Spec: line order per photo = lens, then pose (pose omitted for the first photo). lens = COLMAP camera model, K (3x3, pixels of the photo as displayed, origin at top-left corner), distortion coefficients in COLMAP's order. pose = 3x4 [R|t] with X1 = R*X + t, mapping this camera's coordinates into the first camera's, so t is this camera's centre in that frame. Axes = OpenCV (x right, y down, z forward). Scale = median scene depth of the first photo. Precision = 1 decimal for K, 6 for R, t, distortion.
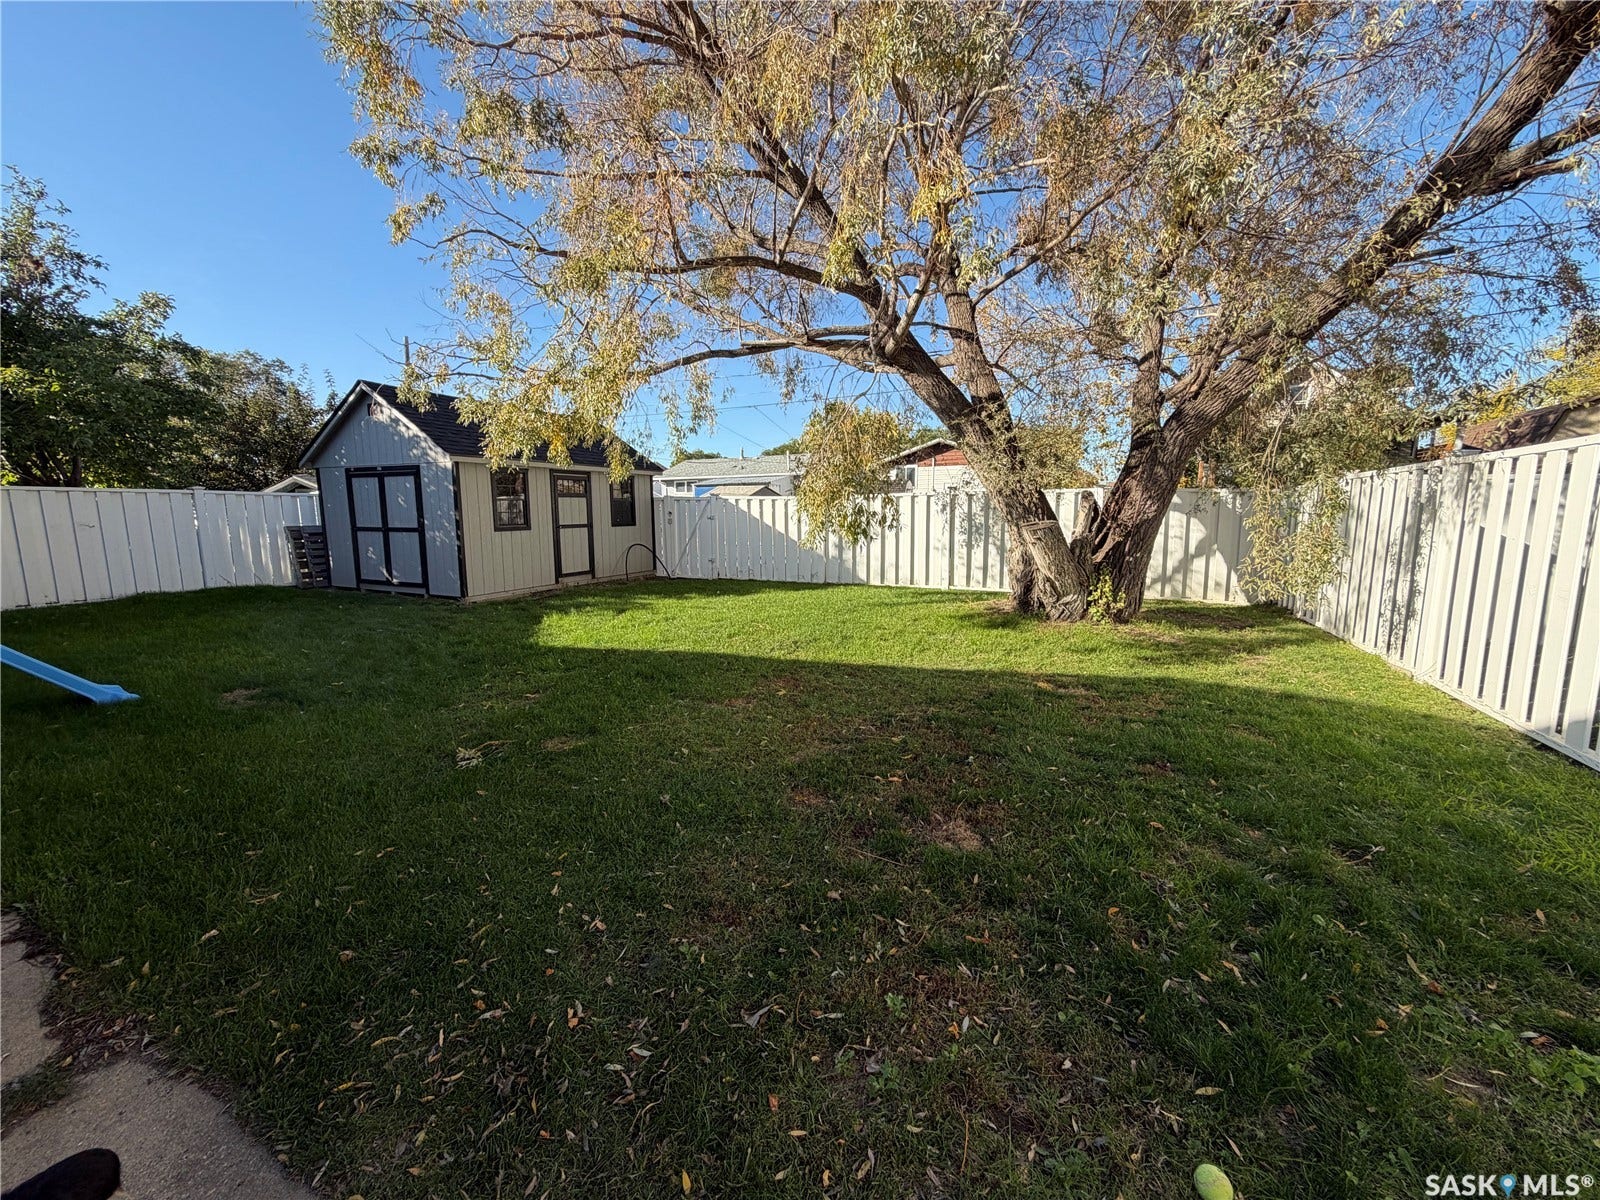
lens RADIAL K [[640.1, 0, 792.0], [0, 640.1, 598.3], [0, 0, 1]] dist [0.000537, 0.000194]
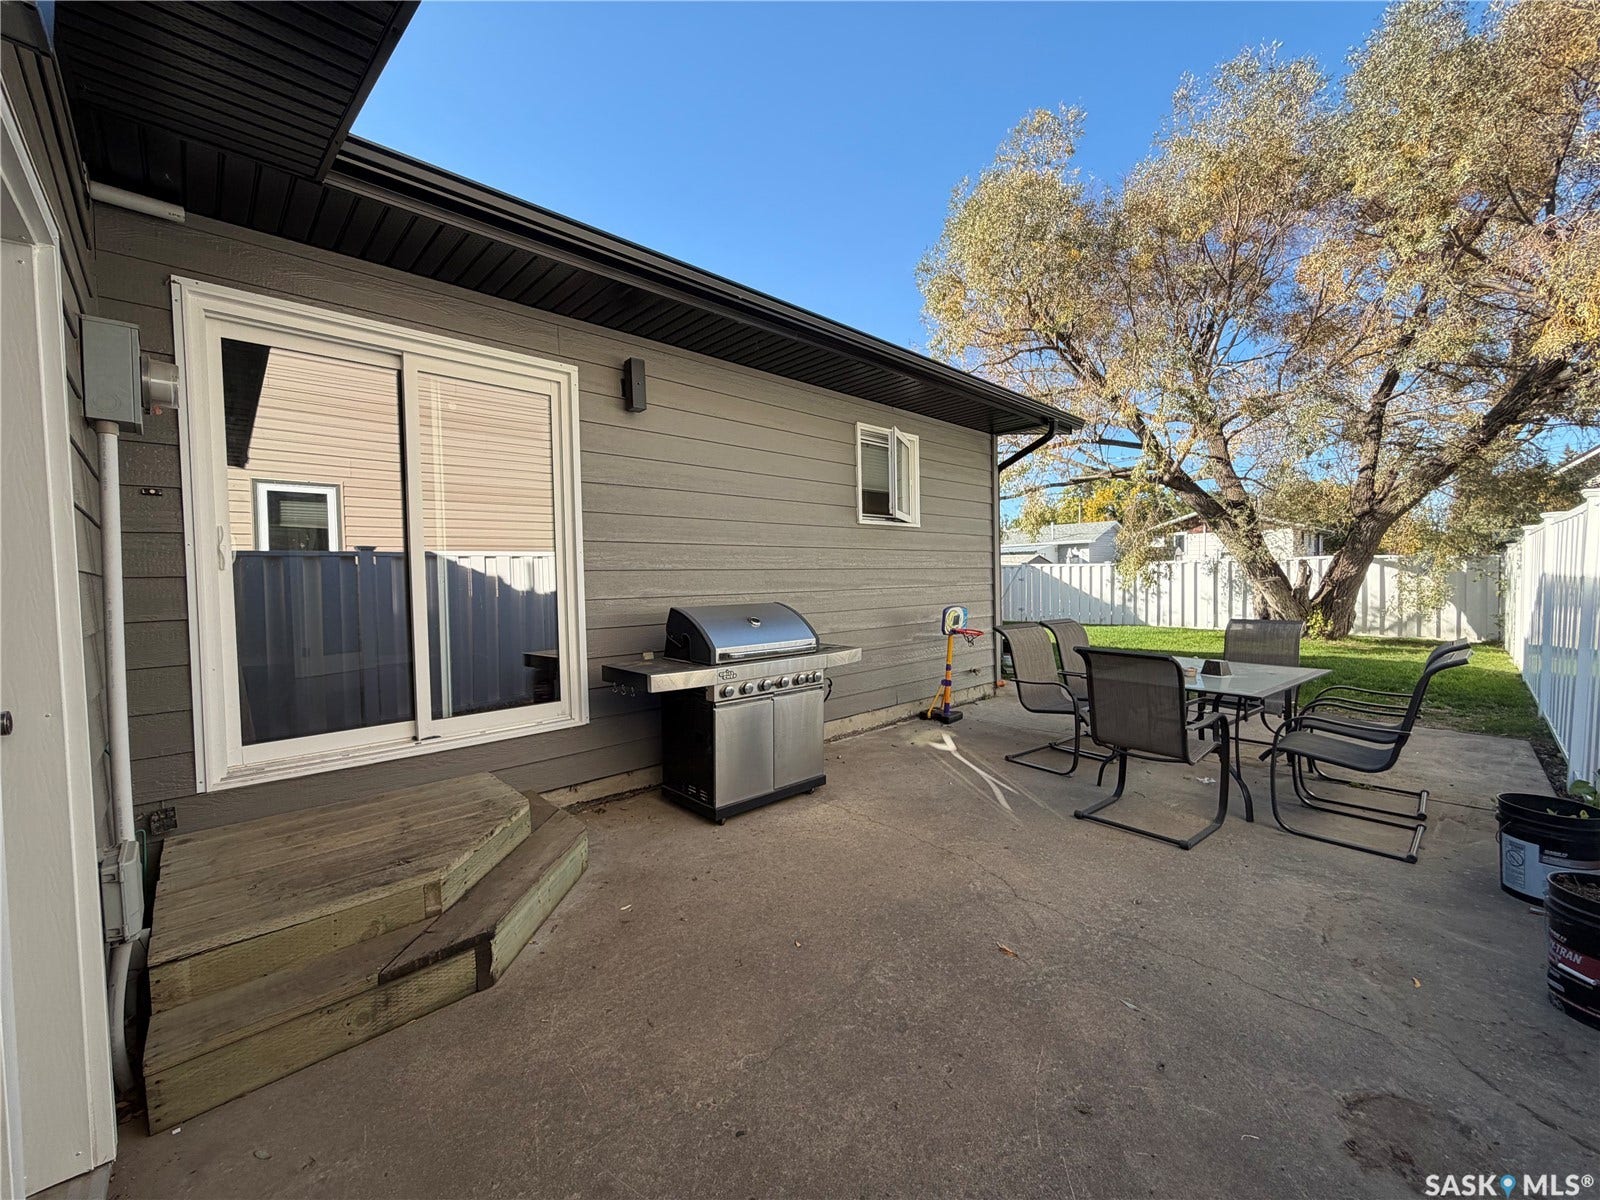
lens RADIAL K [[640.1, 0, 792.0], [0, 640.1, 598.3], [0, 0, 1]] dist [0.000537, 0.000194]
pose [[0.935889, 0.007510, -0.352215, -0.183340], [-0.043920, 0.994460, -0.095497, 0.138452], [0.349546, 0.104843, 0.931034, -0.929727]]
